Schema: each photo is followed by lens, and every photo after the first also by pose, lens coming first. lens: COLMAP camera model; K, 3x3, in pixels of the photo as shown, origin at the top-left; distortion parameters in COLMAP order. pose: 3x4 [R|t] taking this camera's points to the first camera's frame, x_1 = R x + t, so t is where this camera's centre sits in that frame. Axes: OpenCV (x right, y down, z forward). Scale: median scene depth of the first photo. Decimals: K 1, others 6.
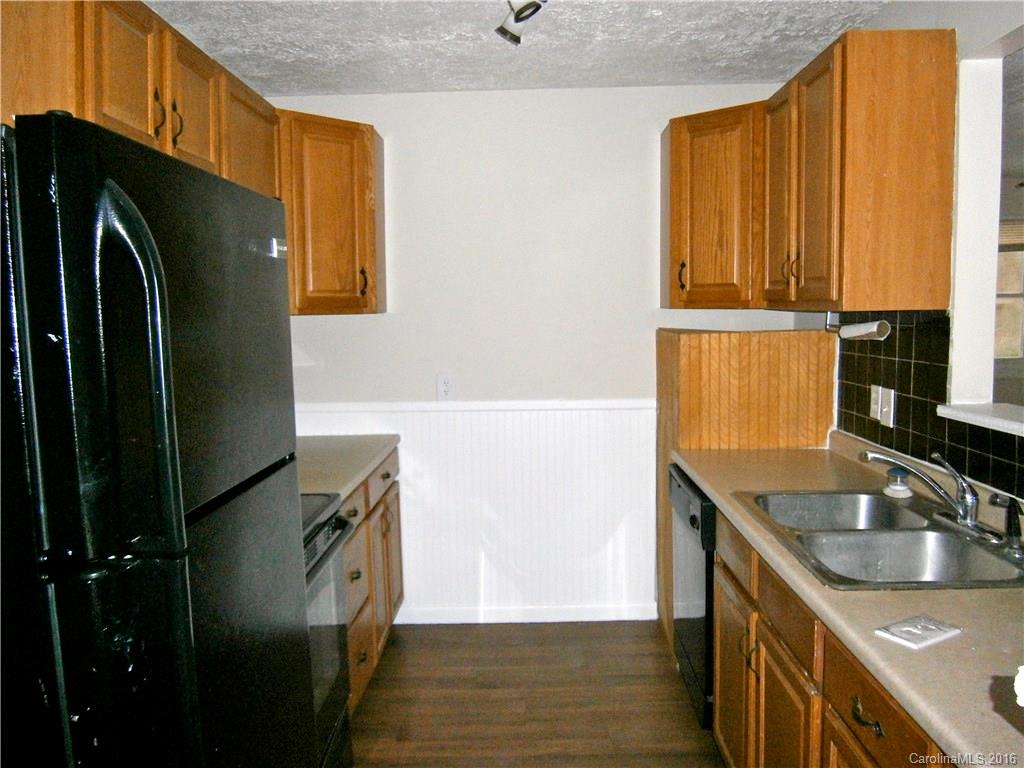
lens RADIAL K [[828.2, 0, 512.0], [0, 828.2, 384.0], [0, 0, 1]] dist [-0.060417, 0.074318]
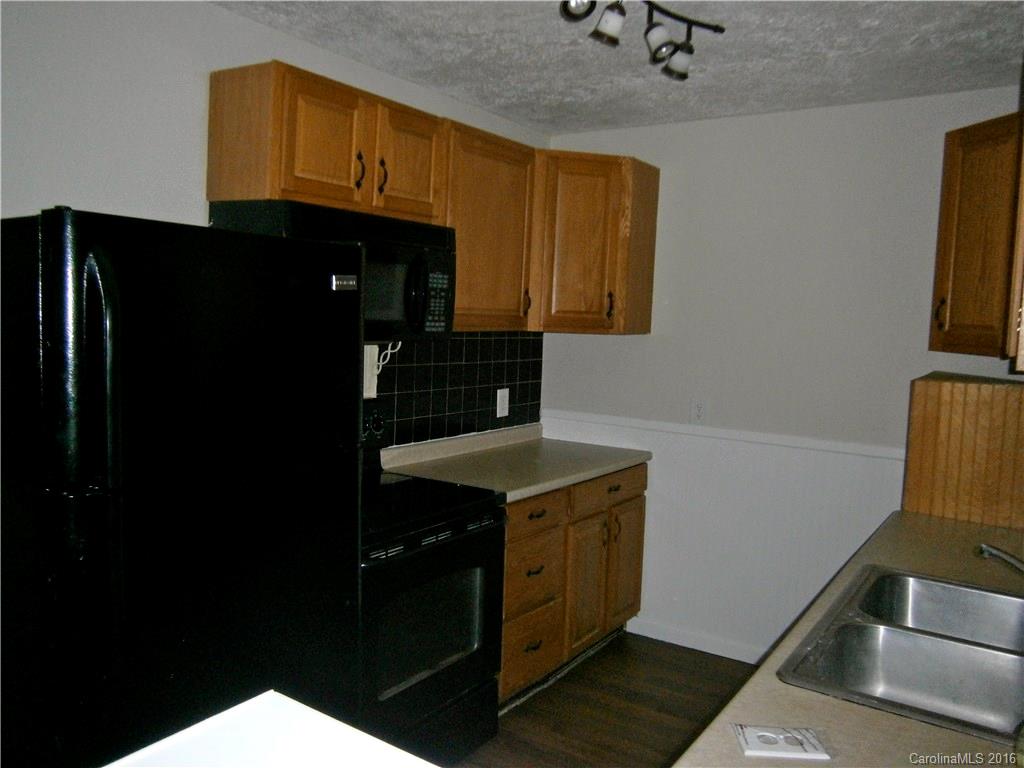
lens RADIAL K [[828.2, 0, 512.0], [0, 828.2, 384.0], [0, 0, 1]] dist [-0.060417, 0.074318]
pose [[0.836076, 0.093757, -0.540542, 0.308981], [-0.100335, 0.994802, 0.017356, -0.028162], [0.539360, 0.039724, 0.841138, 0.038286]]
